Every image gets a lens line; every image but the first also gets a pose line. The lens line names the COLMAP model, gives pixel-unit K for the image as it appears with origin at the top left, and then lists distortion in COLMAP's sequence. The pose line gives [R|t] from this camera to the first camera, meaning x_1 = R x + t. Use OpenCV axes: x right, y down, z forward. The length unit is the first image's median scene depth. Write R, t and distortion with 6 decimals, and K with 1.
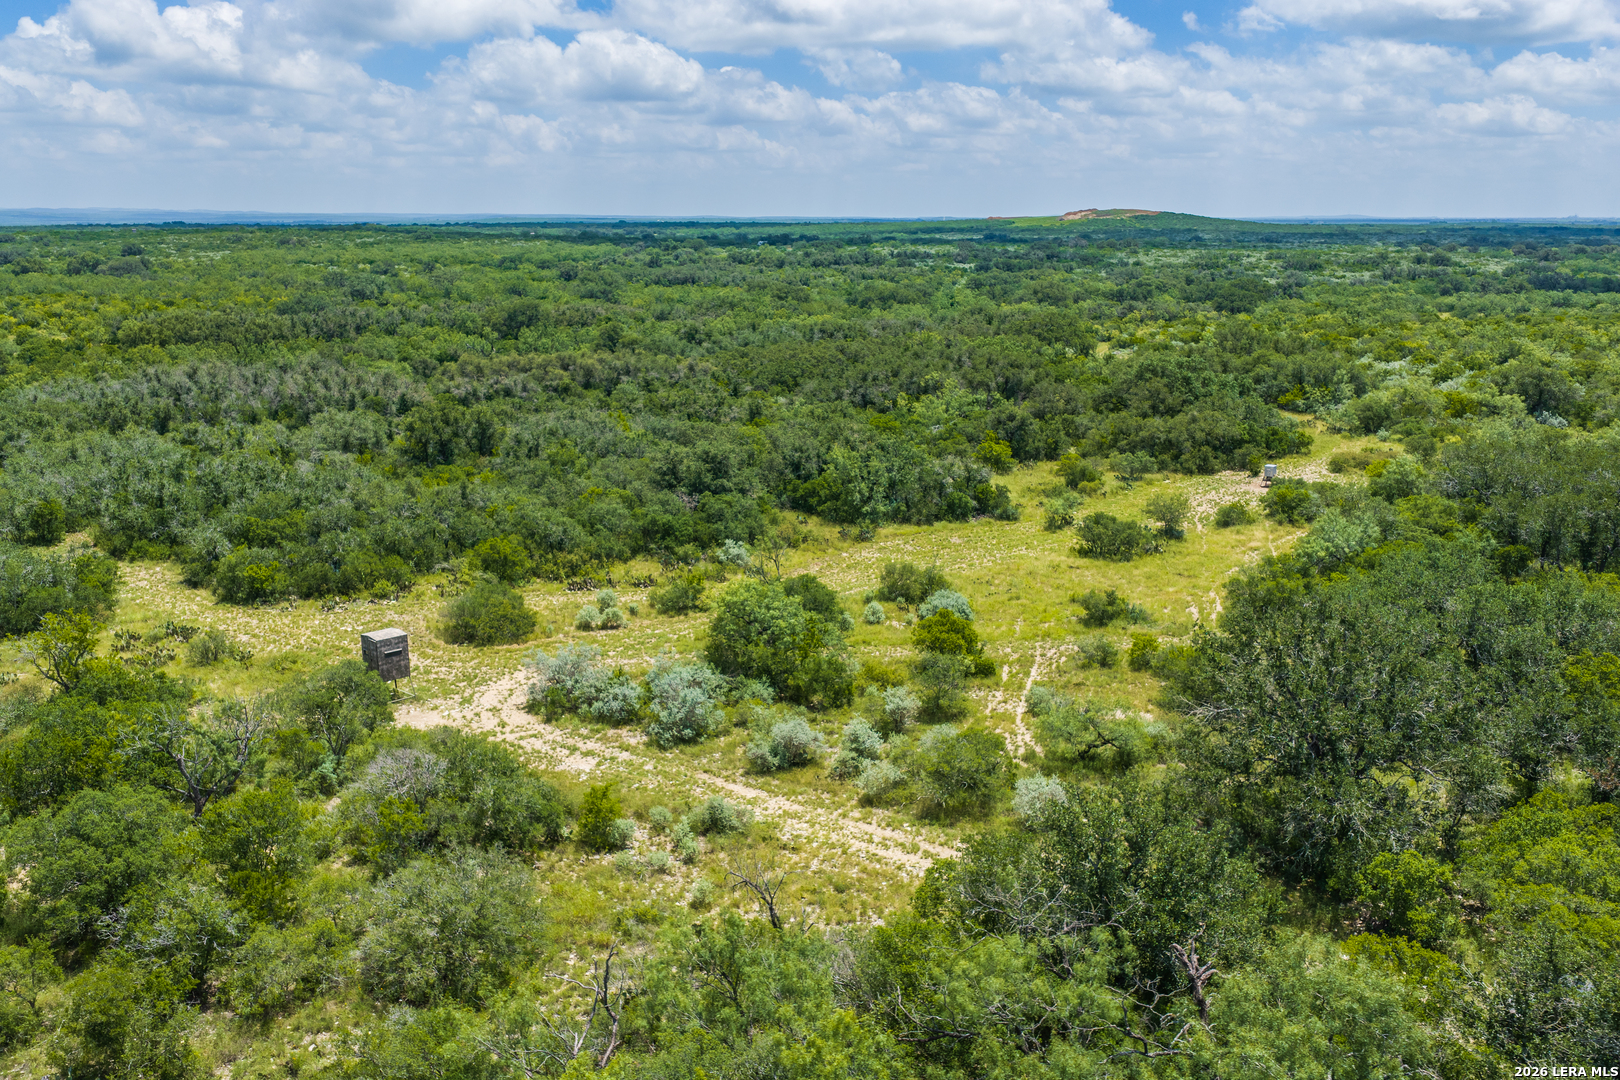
lens RADIAL K [[1448.9, 0, 814.7], [0, 1448.9, 538.3], [0, 0, 1]] dist [0.017253, -0.029246]
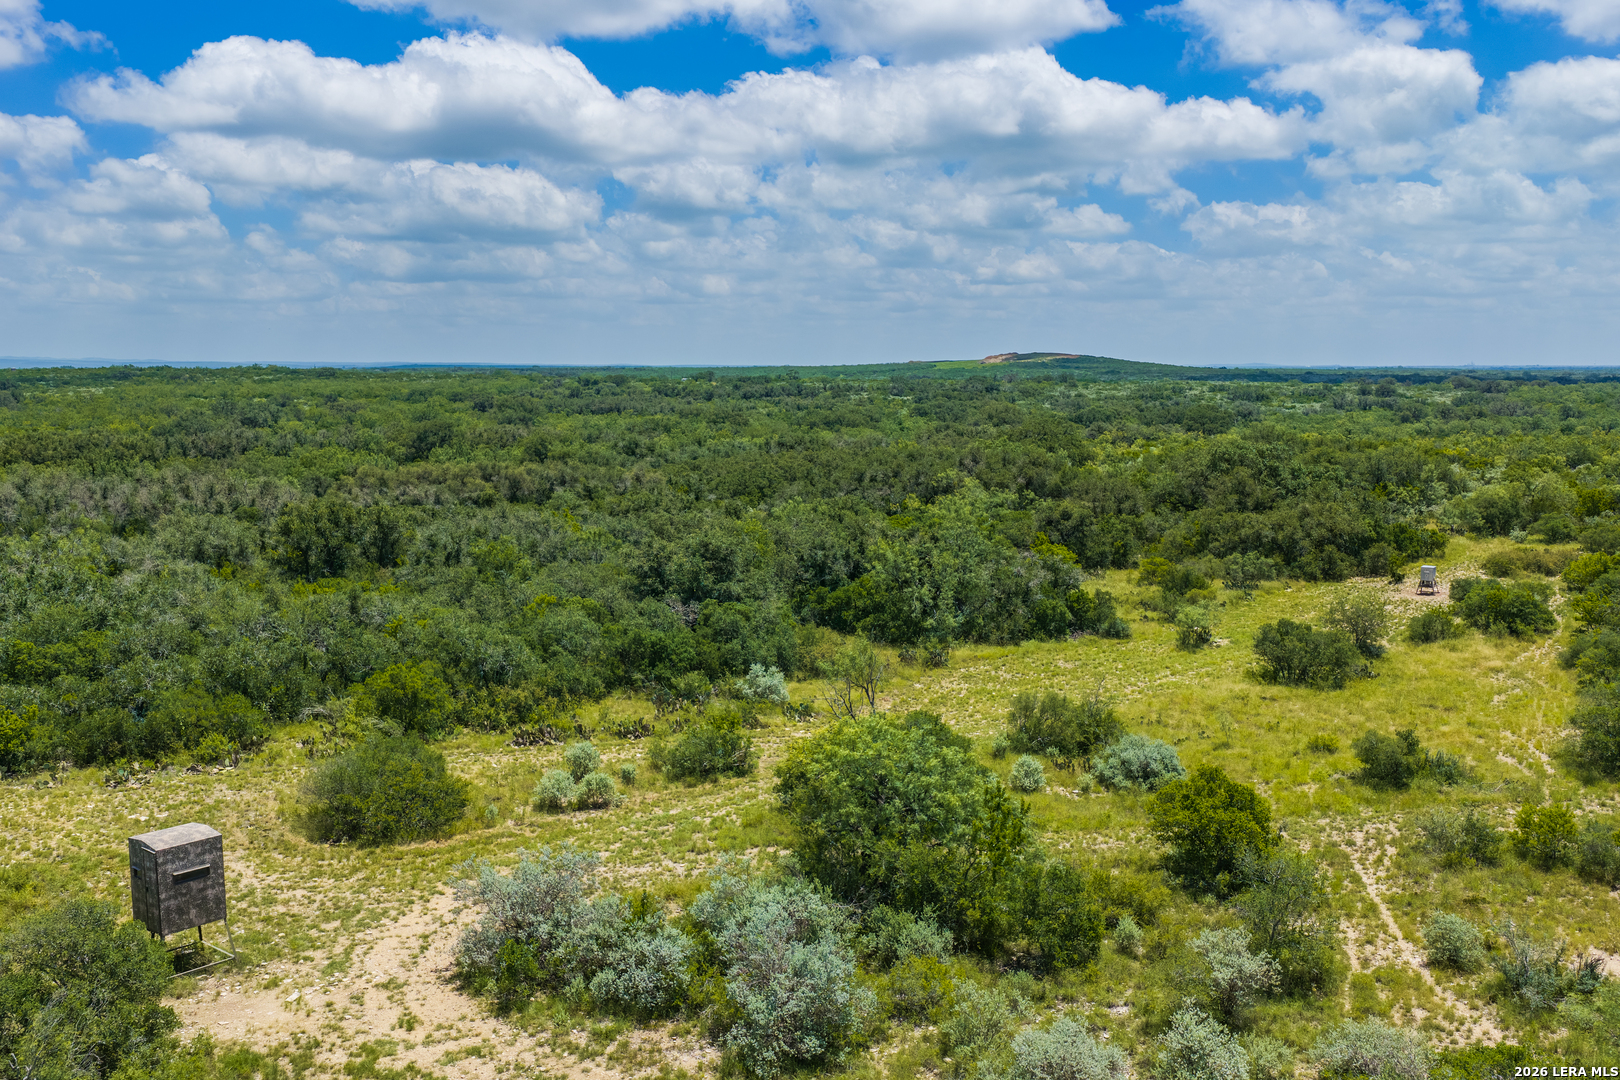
lens RADIAL K [[1448.9, 0, 809.6], [0, 1448.9, 538.0], [0, 0, 1]] dist [0.017253, -0.029246]
pose [[0.998238, -0.008323, 0.058751, -0.066677], [0.014425, 0.994450, -0.104216, 0.011833], [-0.057558, 0.104880, 0.992818, 0.302909]]
